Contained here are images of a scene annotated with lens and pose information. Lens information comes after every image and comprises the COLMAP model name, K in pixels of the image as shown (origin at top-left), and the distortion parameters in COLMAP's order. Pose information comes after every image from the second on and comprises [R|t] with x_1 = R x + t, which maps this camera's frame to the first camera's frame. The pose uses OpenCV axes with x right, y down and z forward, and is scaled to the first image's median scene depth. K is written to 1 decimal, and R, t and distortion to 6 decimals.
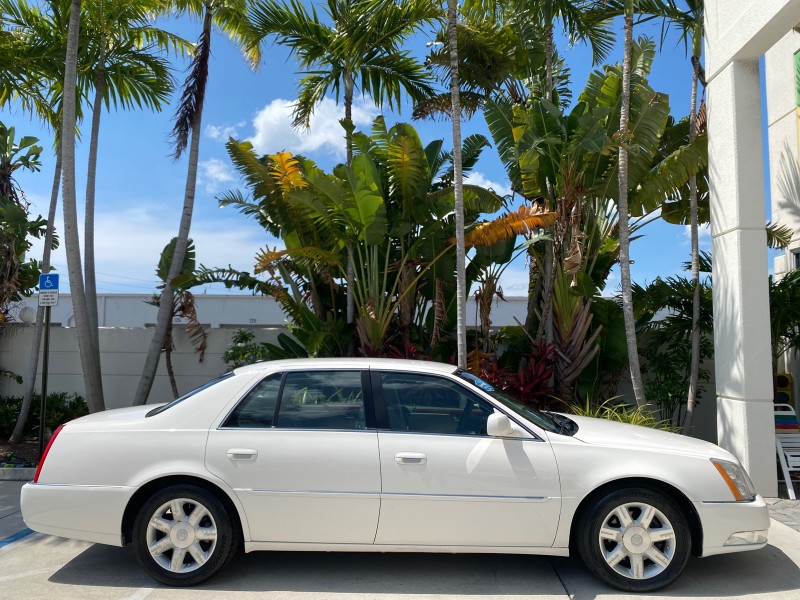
lens RADIAL K [[614.4, 0, 400.5], [0, 614.4, 293.8], [0, 0, 1]] dist [0.019963, -0.020952]
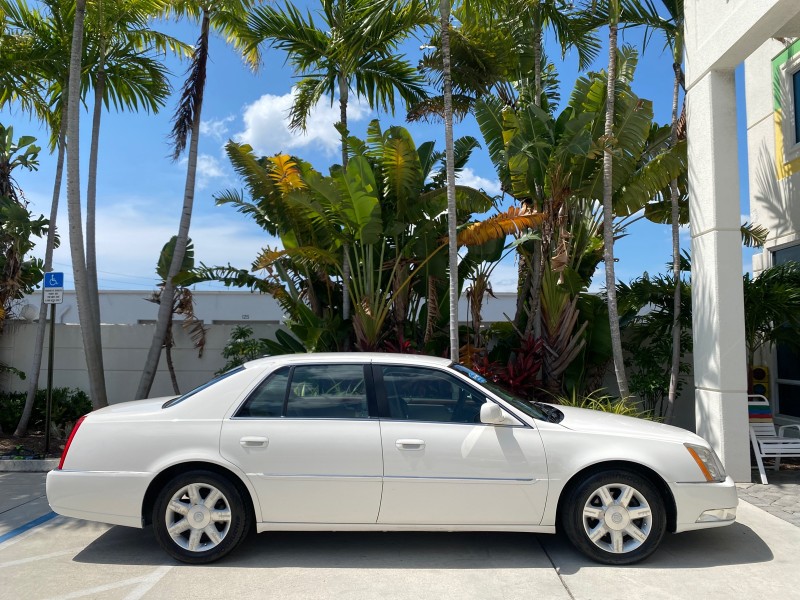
lens RADIAL K [[614.4, 0, 400.4], [0, 614.4, 294.6], [0, 0, 1]] dist [0.019963, -0.020952]
pose [[0.999845, -0.001836, 0.017483, -0.008605], [0.001682, 0.999960, 0.008791, -0.003054], [-0.017498, -0.008760, 0.999809, -0.036758]]
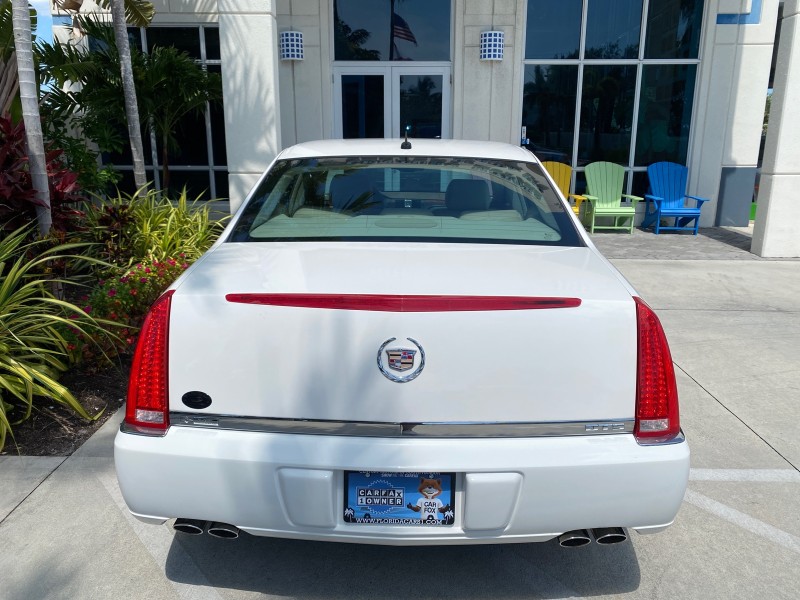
lens RADIAL K [[614.4, 0, 400.7], [0, 614.4, 299.6], [0, 0, 1]] dist [0.019963, -0.020952]
pose [[-0.033485, -0.258622, 0.965398, -0.456313], [-0.092596, 0.962588, 0.254657, 0.058293], [-0.995141, -0.080865, -0.056179, 0.571694]]
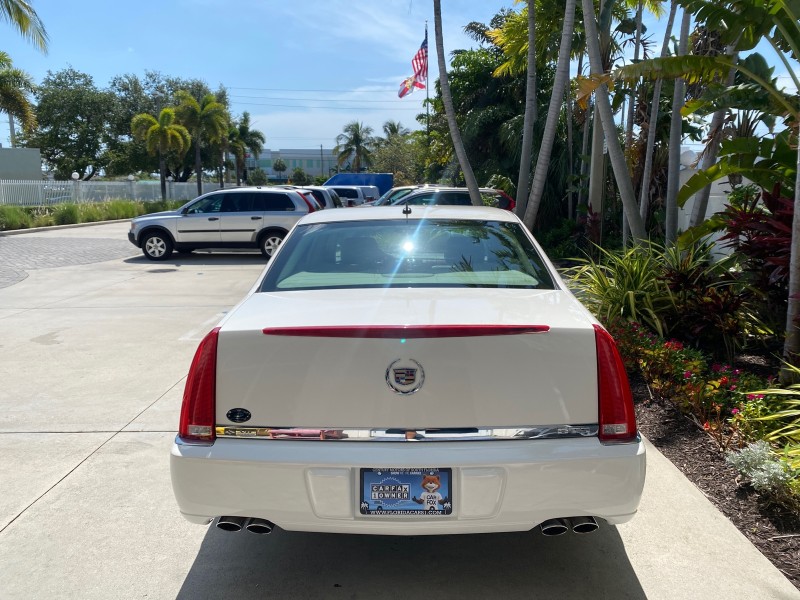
lens RADIAL K [[614.4, 0, 401.9], [0, 614.4, 301.1], [0, 0, 1]] dist [0.019963, -0.020952]
pose [[-0.029433, -0.151873, 0.987962, -0.505723], [-0.070480, 0.986245, 0.149510, 0.060804], [-0.997079, -0.065231, -0.039732, 0.571806]]
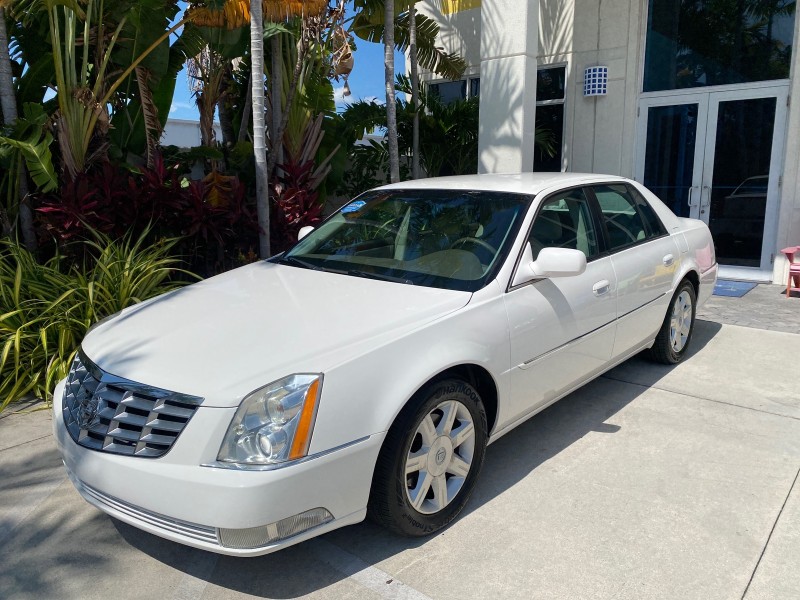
lens RADIAL K [[614.4, 0, 404.1], [0, 614.4, 292.3], [0, 0, 1]] dist [0.019963, -0.020952]
pose [[0.609777, -0.154421, 0.777384, -0.352728], [-0.060795, 0.968833, 0.240138, 0.037604], [-0.790238, -0.193692, 0.581384, 0.329369]]
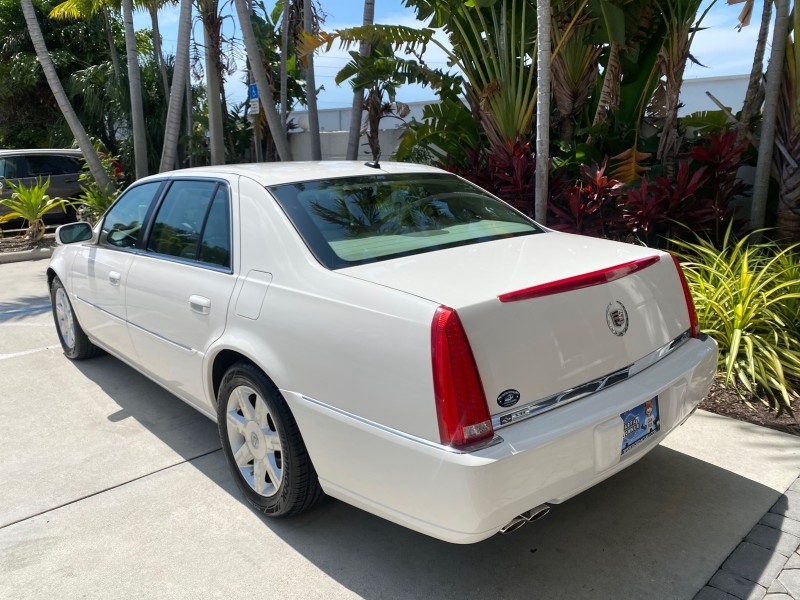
lens RADIAL K [[614.4, 0, 400.8], [0, 614.4, 303.0], [0, 0, 1]] dist [0.019963, -0.020952]
pose [[-0.703675, -0.137484, 0.697094, -0.386245], [-0.026318, 0.985471, 0.167792, 0.079996], [-0.710035, 0.099724, -0.697069, 0.791619]]
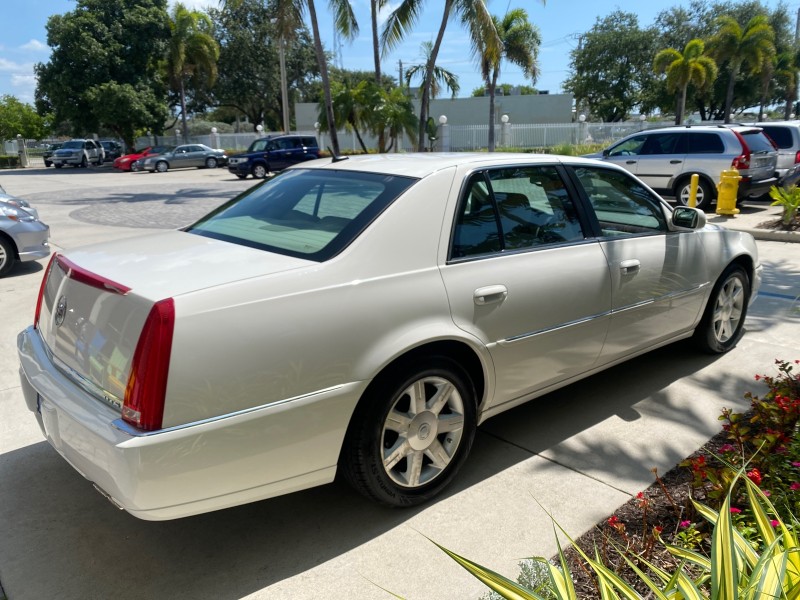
lens RADIAL K [[614.4, 0, 399.0], [0, 614.4, 303.9], [0, 0, 1]] dist [0.019963, -0.020952]
pose [[0.730016, -0.169395, 0.662104, -0.346566], [-0.047258, 0.953965, 0.296171, 0.035143], [-0.681794, -0.247499, 0.688405, 0.275078]]
